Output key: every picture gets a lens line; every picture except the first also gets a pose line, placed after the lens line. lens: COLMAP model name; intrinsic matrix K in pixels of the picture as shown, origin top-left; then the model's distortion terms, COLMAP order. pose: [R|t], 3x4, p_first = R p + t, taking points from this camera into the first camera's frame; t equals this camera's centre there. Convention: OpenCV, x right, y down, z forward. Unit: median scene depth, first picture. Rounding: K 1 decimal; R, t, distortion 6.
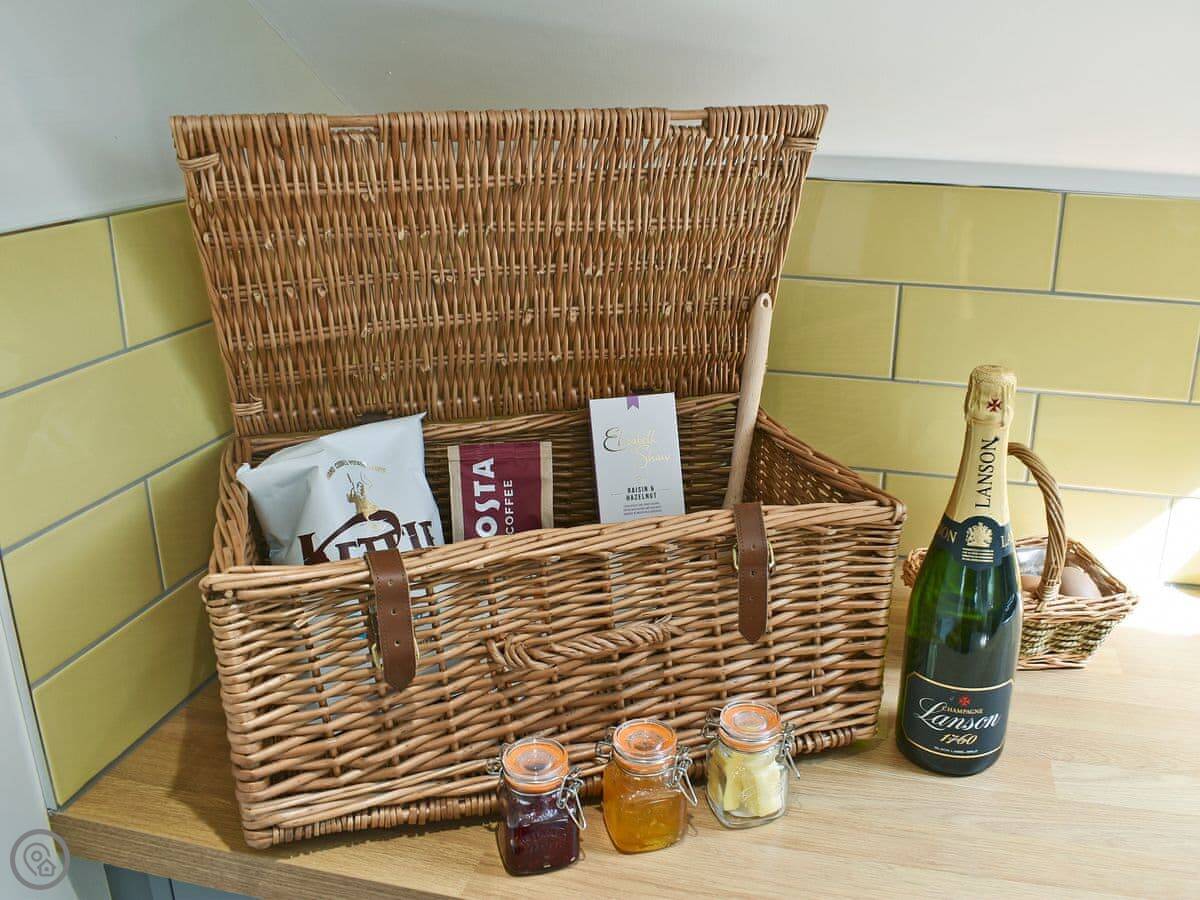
lens RADIAL K [[1075.1, 0, 665.3], [0, 1075.1, 451.2], [0, 0, 1]] dist [-0.089128, -0.002870]
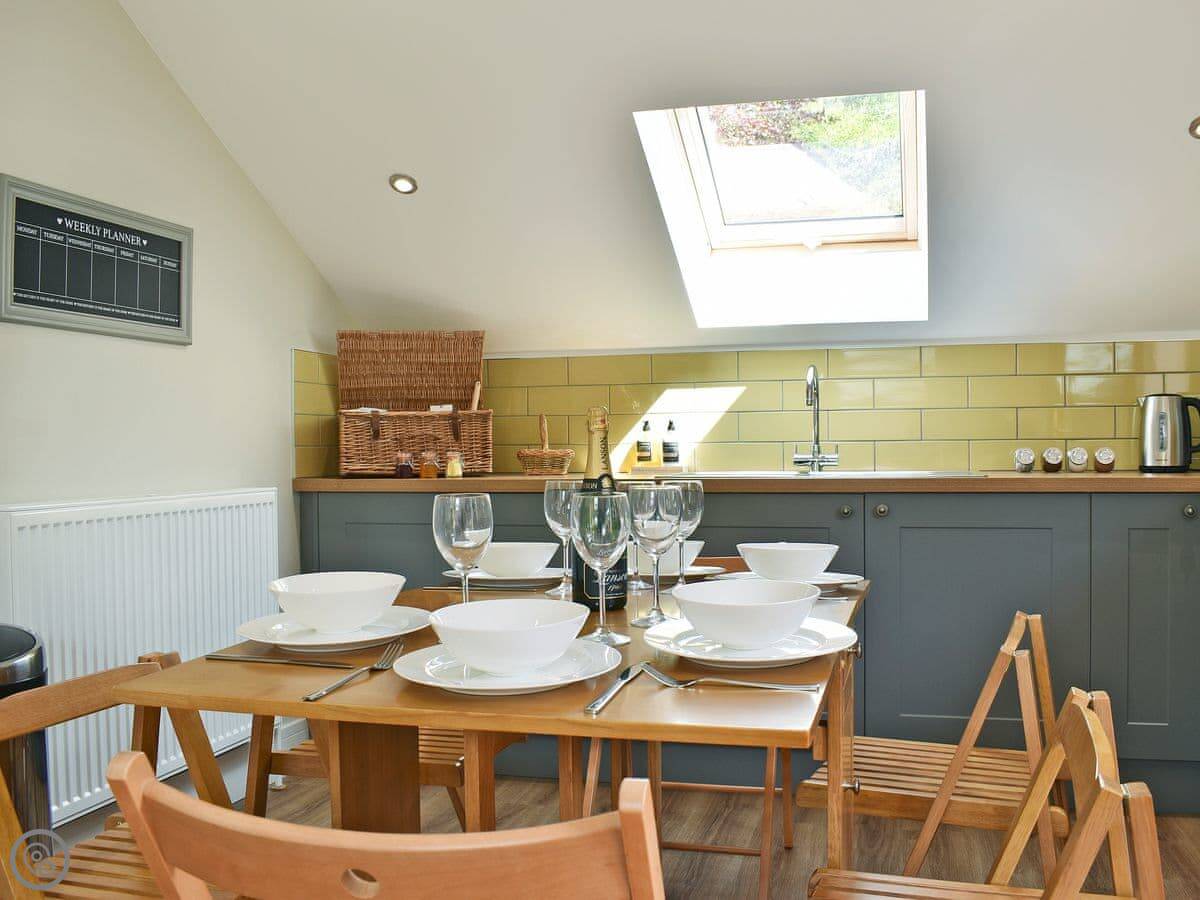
lens RADIAL K [[1105.2, 0, 663.9], [0, 1105.2, 448.9], [0, 0, 1]] dist [-0.074612, 0.003593]
pose [[0.999583, -0.025553, -0.013415, 0.973550], [0.019591, 0.942090, -0.334788, 1.712226], [0.021193, 0.334385, 0.942198, -3.172507]]
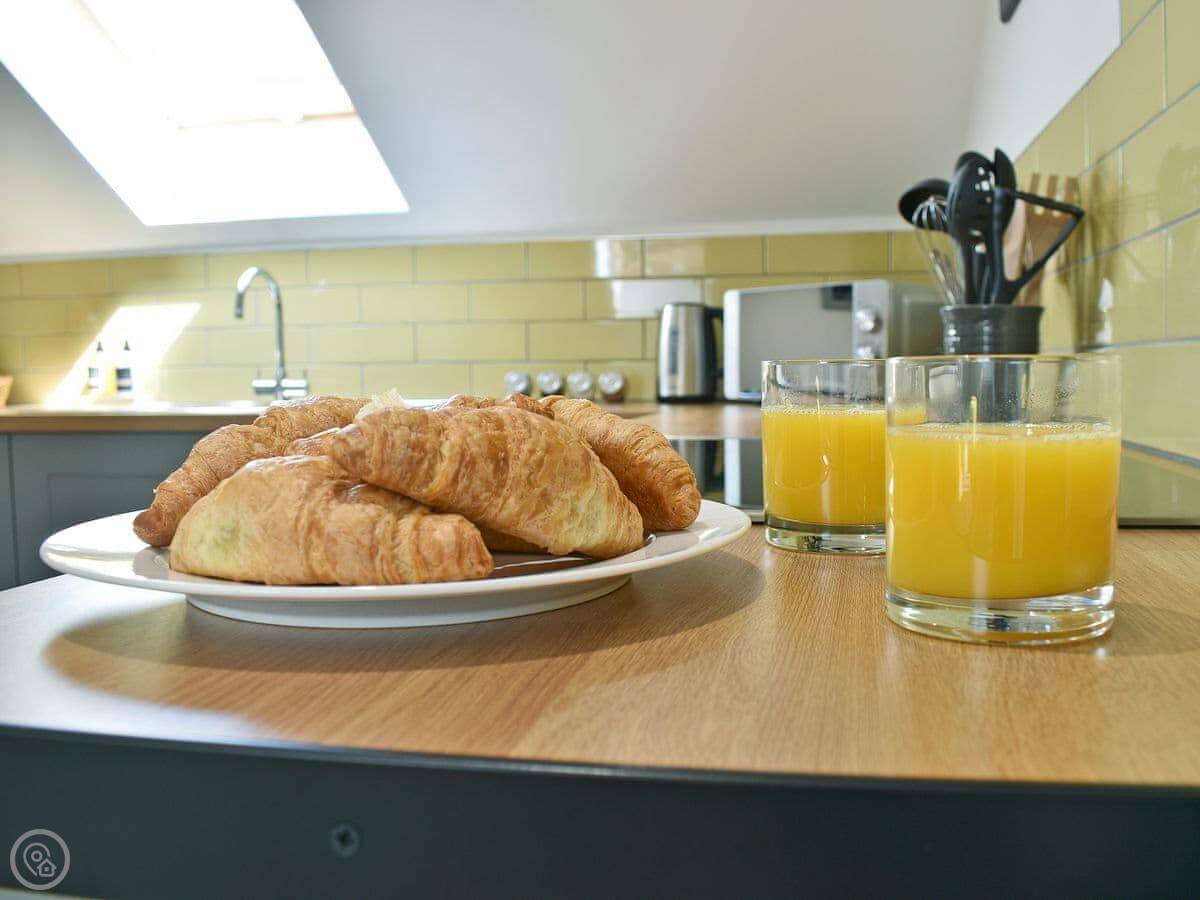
lens RADIAL K [[1099.2, 0, 600.0], [0, 1099.2, 450.0], [0, 0, 1]] dist [-0.083038, 0.003335]
pose [[0.999063, -0.028459, 0.032601, 2.475741], [0.036167, 0.962768, -0.267899, 1.457666], [-0.023763, 0.268827, 0.962895, -2.334490]]
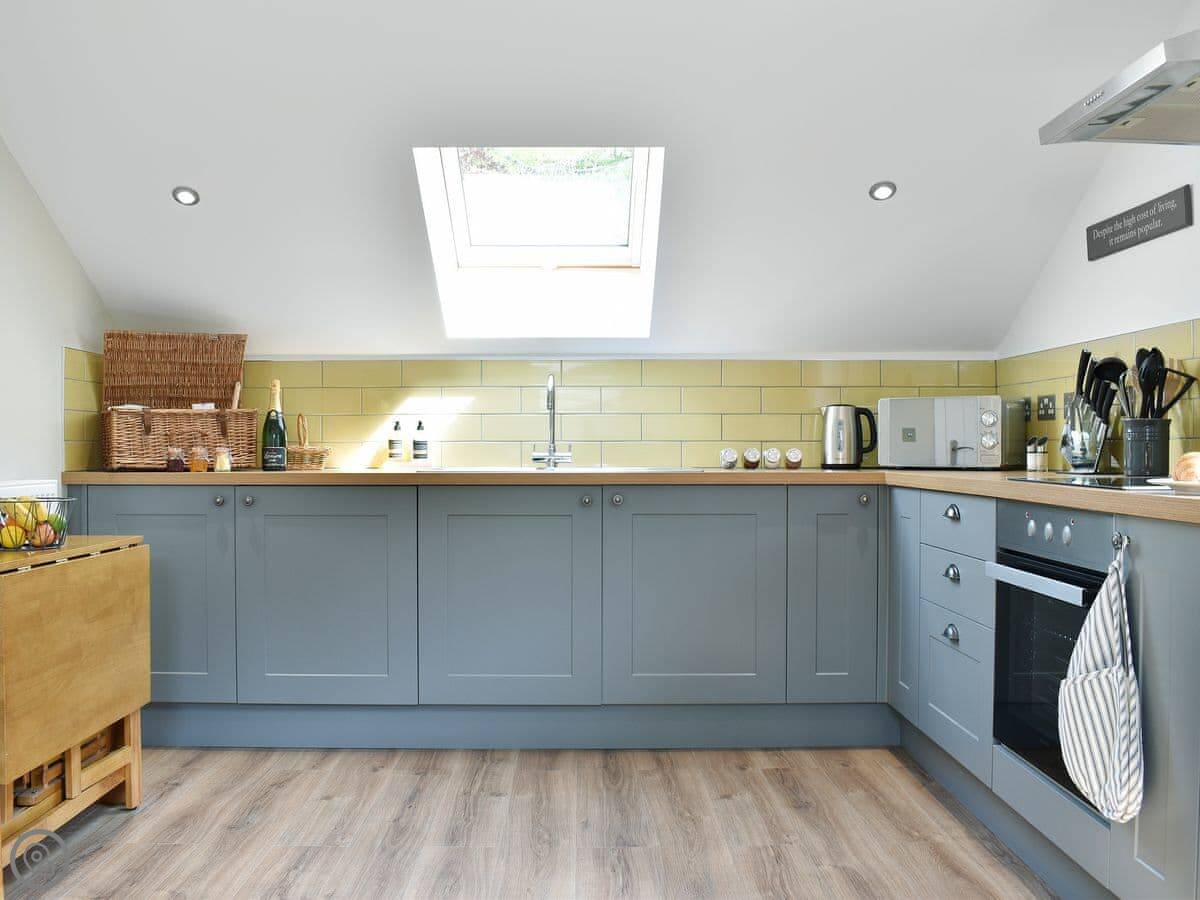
lens RADIAL K [[1099.2, 0, 600.0], [0, 1099.2, 450.0], [0, 0, 1]] dist [-0.083038, 0.003335]
pose [[0.973490, -0.017575, 0.228054, 0.585369], [0.092620, 0.941933, -0.322774, 1.890974], [-0.209139, 0.335340, 0.918590, -3.636126]]
